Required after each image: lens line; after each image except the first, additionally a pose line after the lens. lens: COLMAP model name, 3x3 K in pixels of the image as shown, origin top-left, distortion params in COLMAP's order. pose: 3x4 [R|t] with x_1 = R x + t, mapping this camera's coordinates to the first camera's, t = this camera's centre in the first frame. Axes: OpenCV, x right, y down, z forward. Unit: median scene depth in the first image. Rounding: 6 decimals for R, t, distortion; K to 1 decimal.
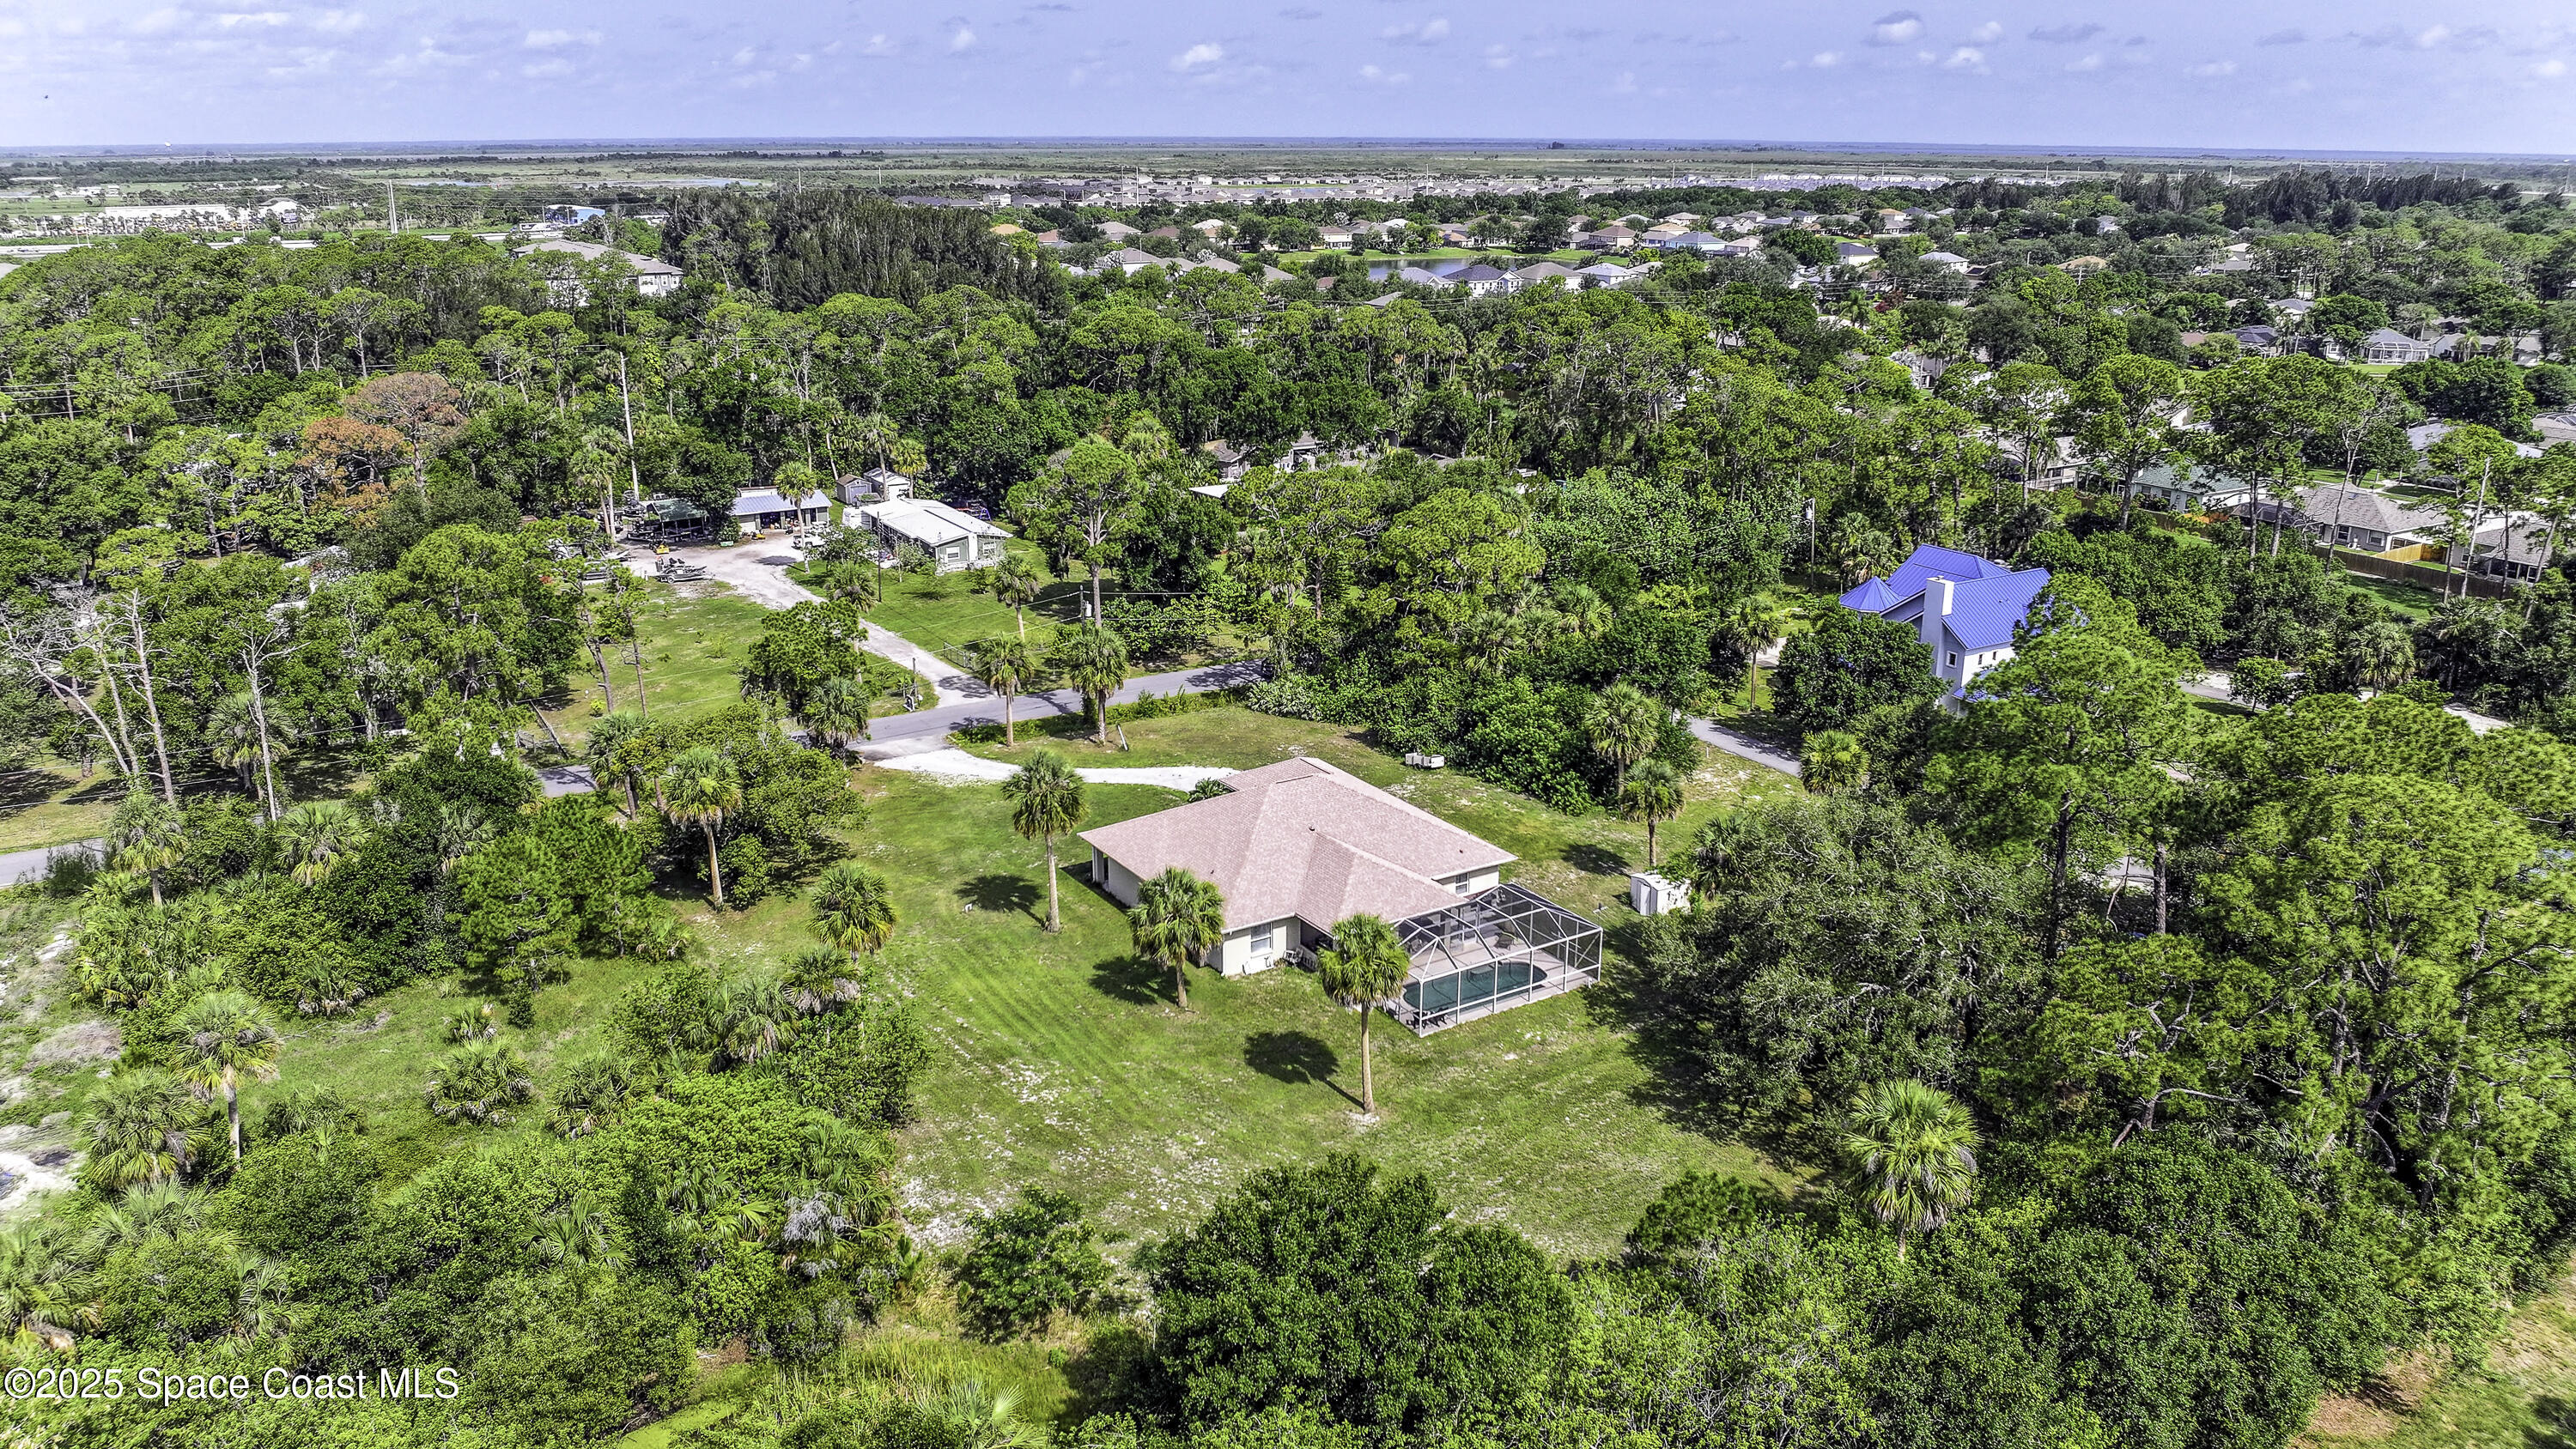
lens RADIAL K [[1919.3, 0, 1279.6], [0, 1919.3, 720.1], [0, 0, 1]] dist [0.032474, -0.000369]
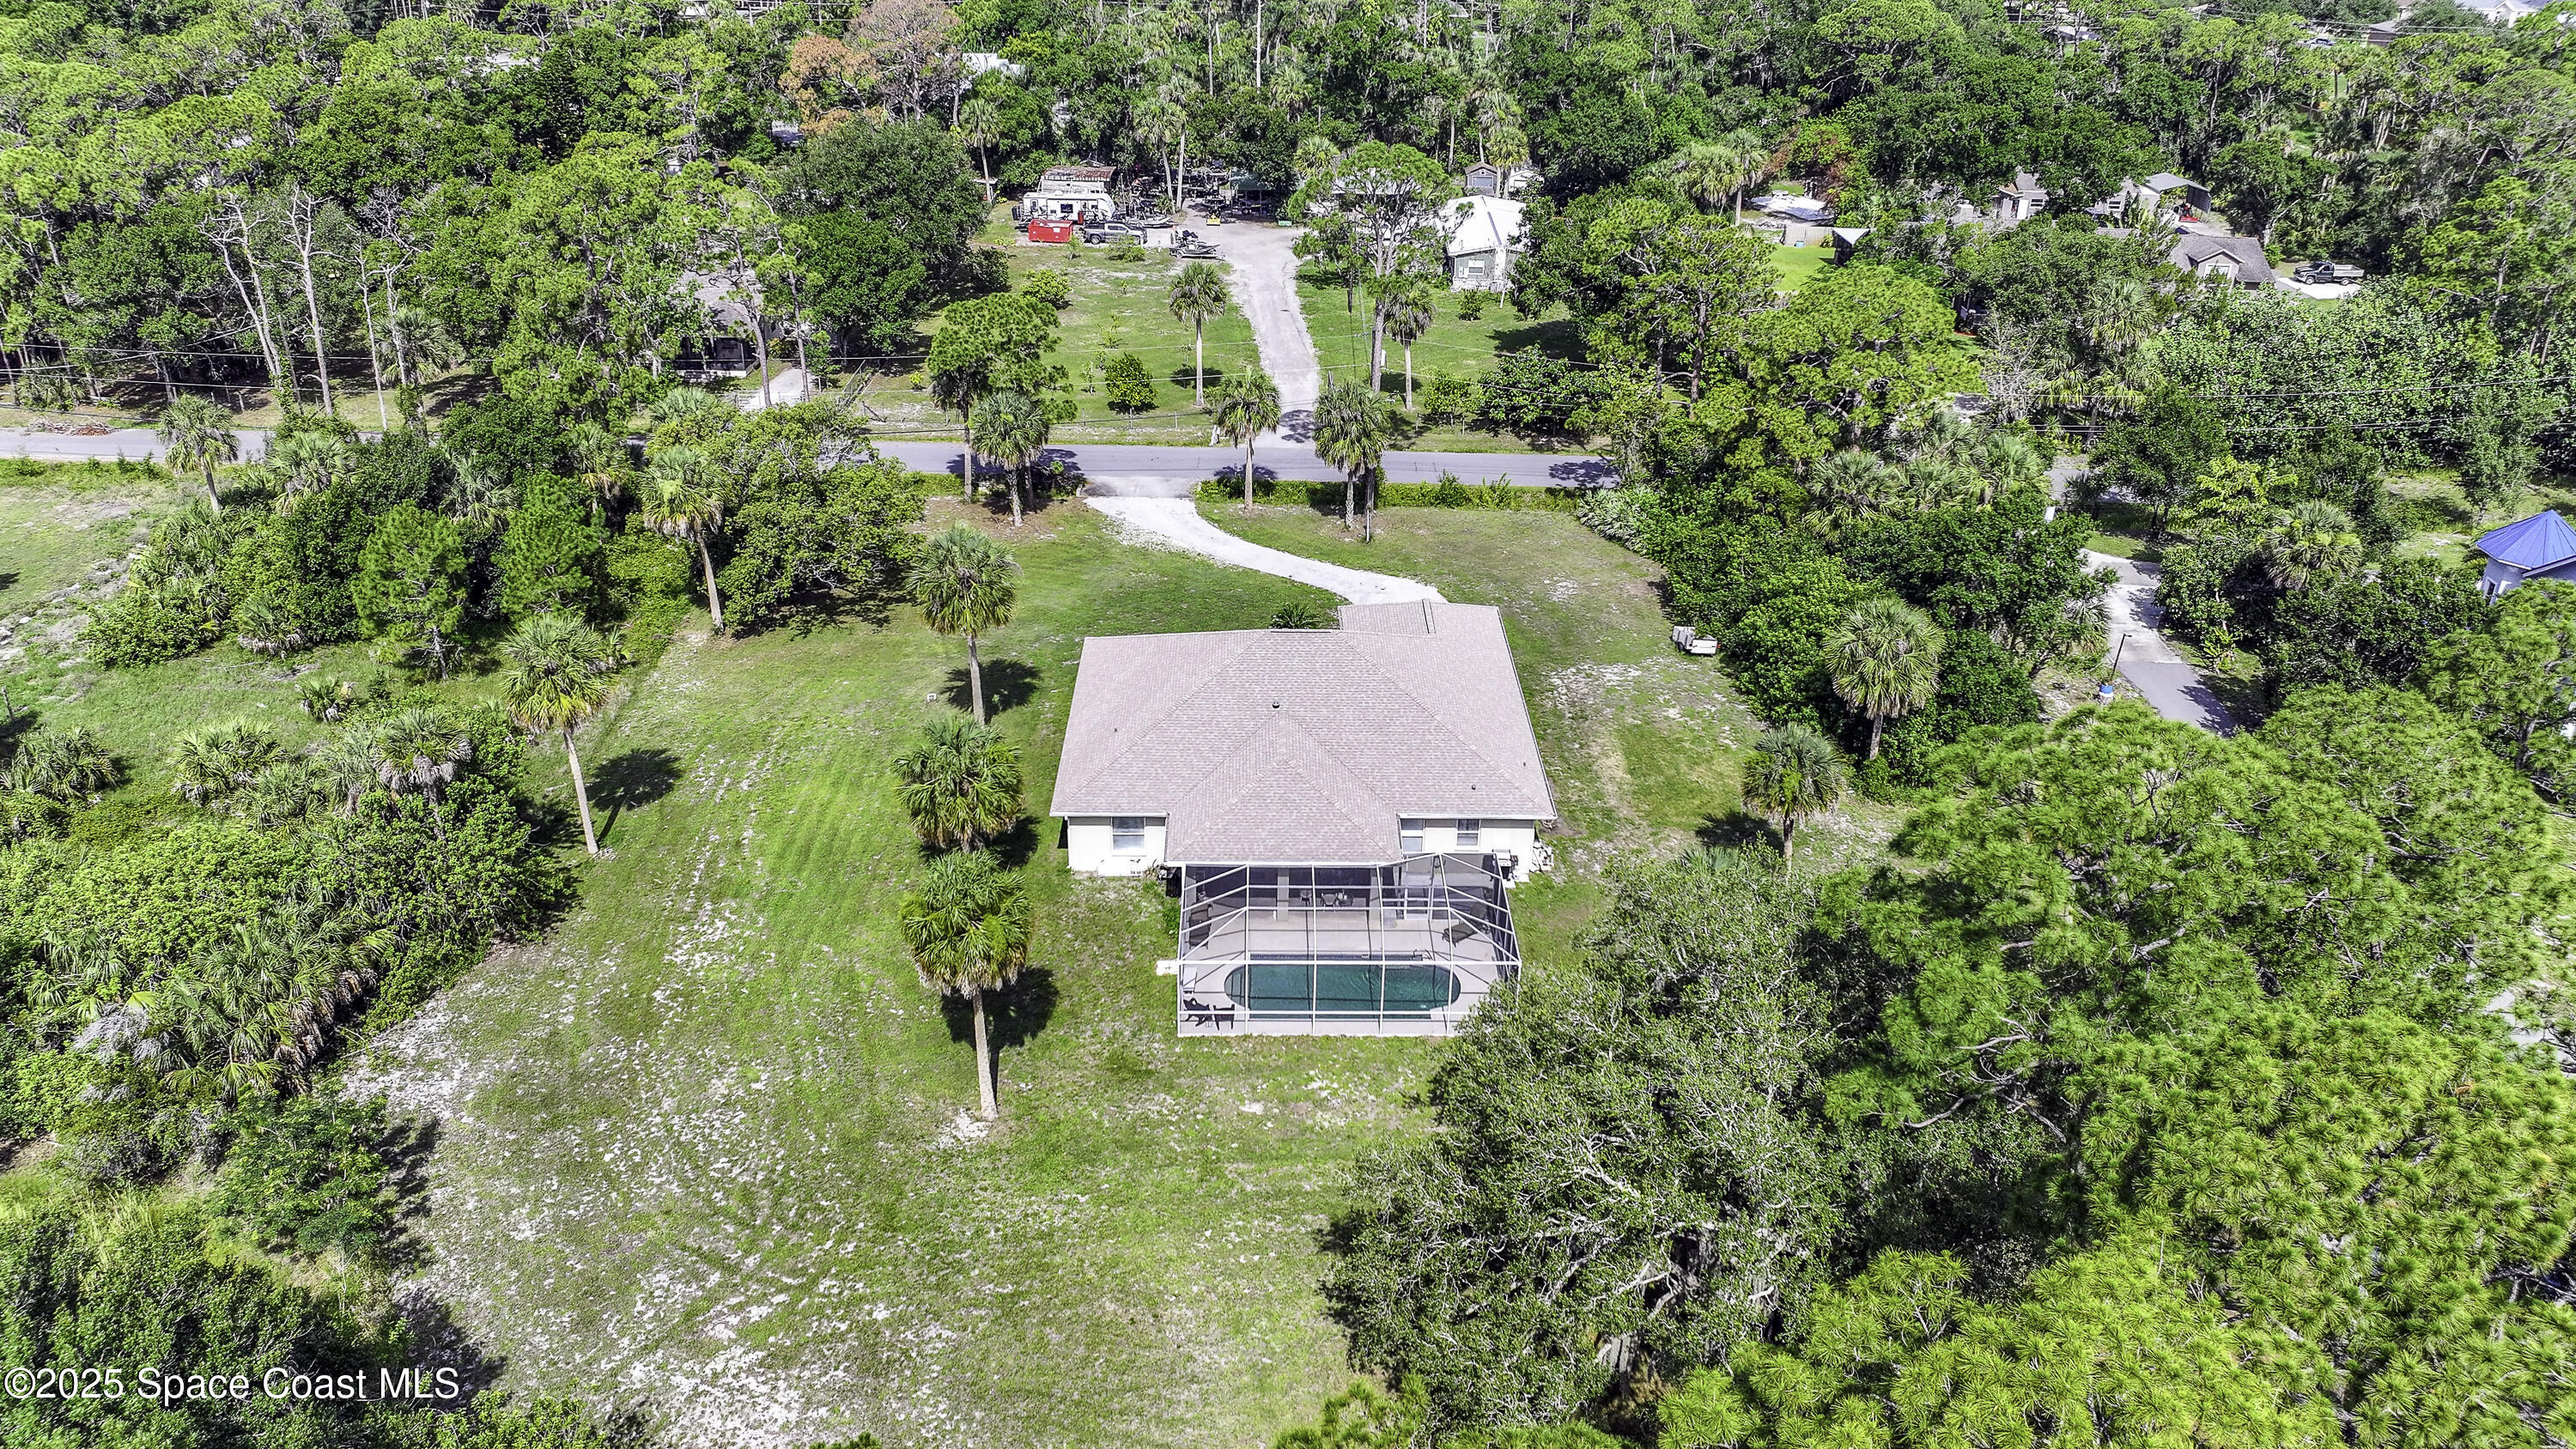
lens RADIAL K [[1919.3, 0, 1287.1], [0, 1919.3, 730.9], [0, 0, 1]] dist [0.032474, -0.000369]
pose [[0.856585, 0.248700, -0.452118, 0.265977], [-0.175788, 0.964422, 0.197457, -0.058946], [0.485140, -0.089661, 0.869827, 0.282016]]
